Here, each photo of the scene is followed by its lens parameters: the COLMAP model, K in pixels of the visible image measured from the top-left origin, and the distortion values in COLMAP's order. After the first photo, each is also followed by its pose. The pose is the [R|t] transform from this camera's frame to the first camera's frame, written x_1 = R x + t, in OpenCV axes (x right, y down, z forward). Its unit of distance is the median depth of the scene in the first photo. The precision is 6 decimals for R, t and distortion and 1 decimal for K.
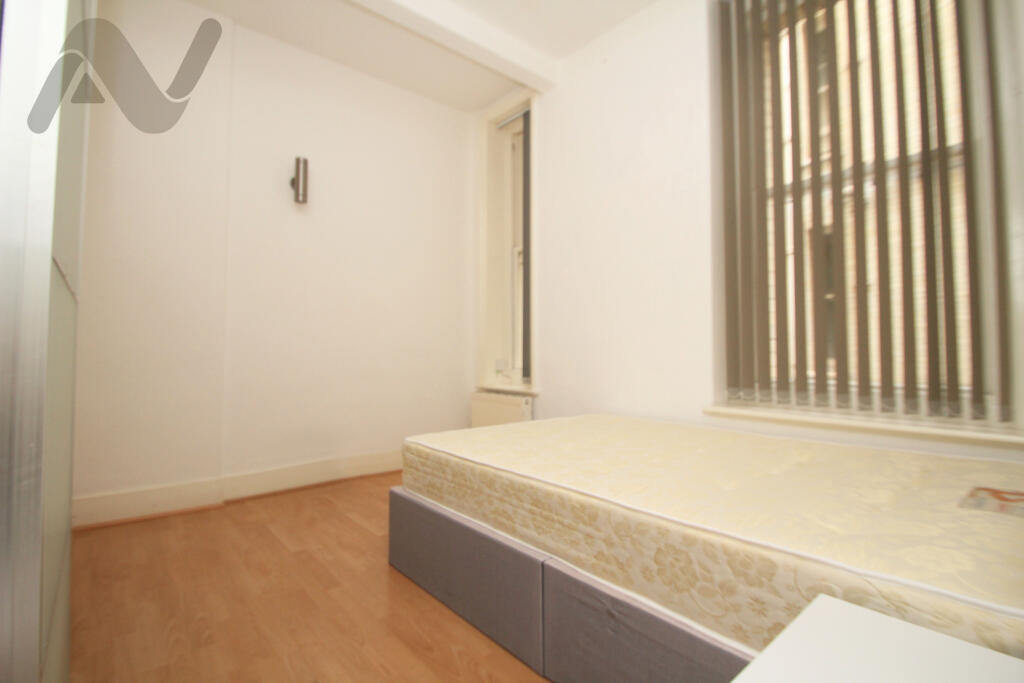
lens RADIAL K [[478.0, 0, 509.7], [0, 478.0, 328.4], [0, 0, 1]] dist [-0.000095, -0.000081]
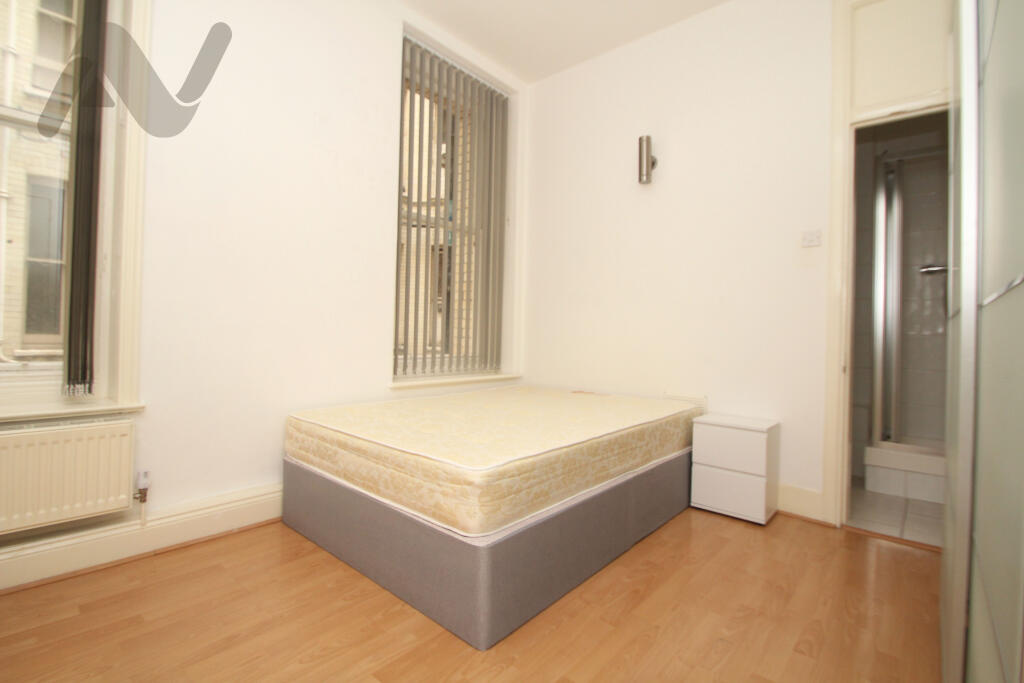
lens RADIAL K [[478.0, 0, 509.7], [0, 478.0, 328.4], [0, 0, 1]] dist [-0.000095, -0.000081]
pose [[-0.145042, 0.001670, 0.989424, -1.071075], [-0.068259, 0.997599, -0.011690, 0.034026], [-0.987068, -0.069233, -0.144579, 1.243902]]
